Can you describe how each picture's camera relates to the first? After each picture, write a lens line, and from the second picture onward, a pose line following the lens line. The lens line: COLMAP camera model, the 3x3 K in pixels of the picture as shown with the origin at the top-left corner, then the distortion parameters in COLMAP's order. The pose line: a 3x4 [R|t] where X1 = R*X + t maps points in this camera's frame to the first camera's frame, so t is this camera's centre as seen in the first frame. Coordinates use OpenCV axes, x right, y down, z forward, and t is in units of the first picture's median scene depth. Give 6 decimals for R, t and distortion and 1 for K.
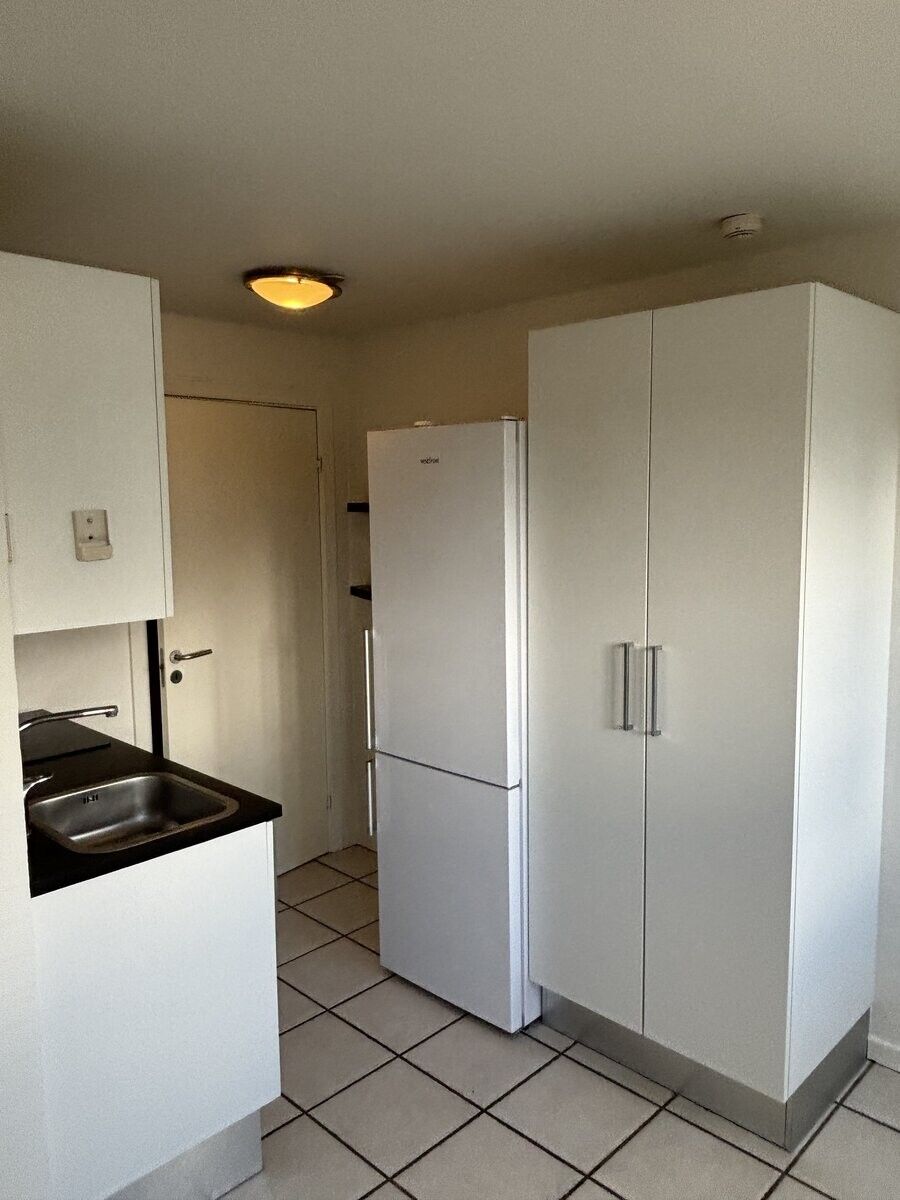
lens RADIAL K [[895.9, 0, 452.0], [0, 895.9, 599.9], [0, 0, 1]] dist [0.032855, -0.014326]
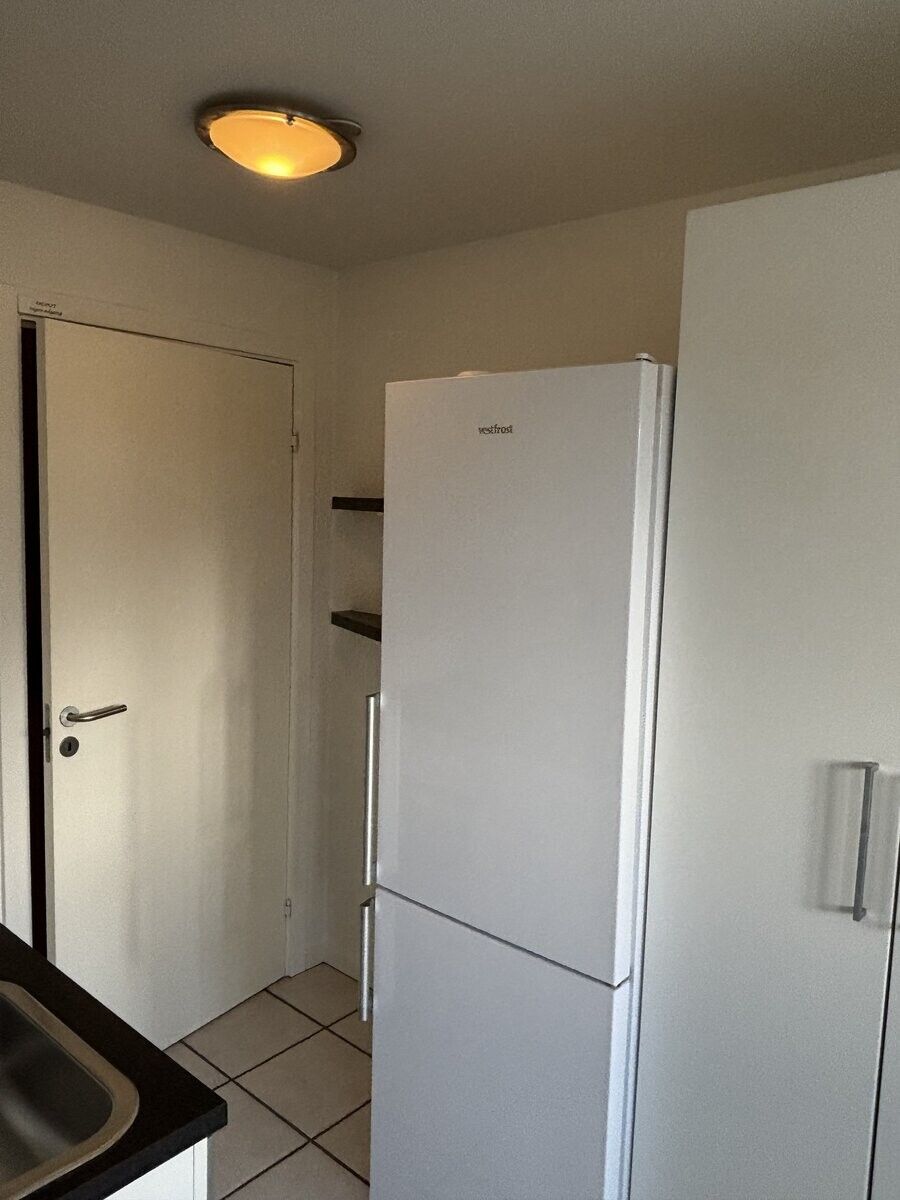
lens RADIAL K [[895.9, 0, 446.8], [0, 895.9, 596.1], [0, 0, 1]] dist [0.032855, -0.014326]
pose [[0.997924, 0.037961, 0.052033, -0.077270], [-0.037488, 0.999247, -0.010042, -0.032031], [-0.052375, 0.008070, 0.998595, 0.362681]]
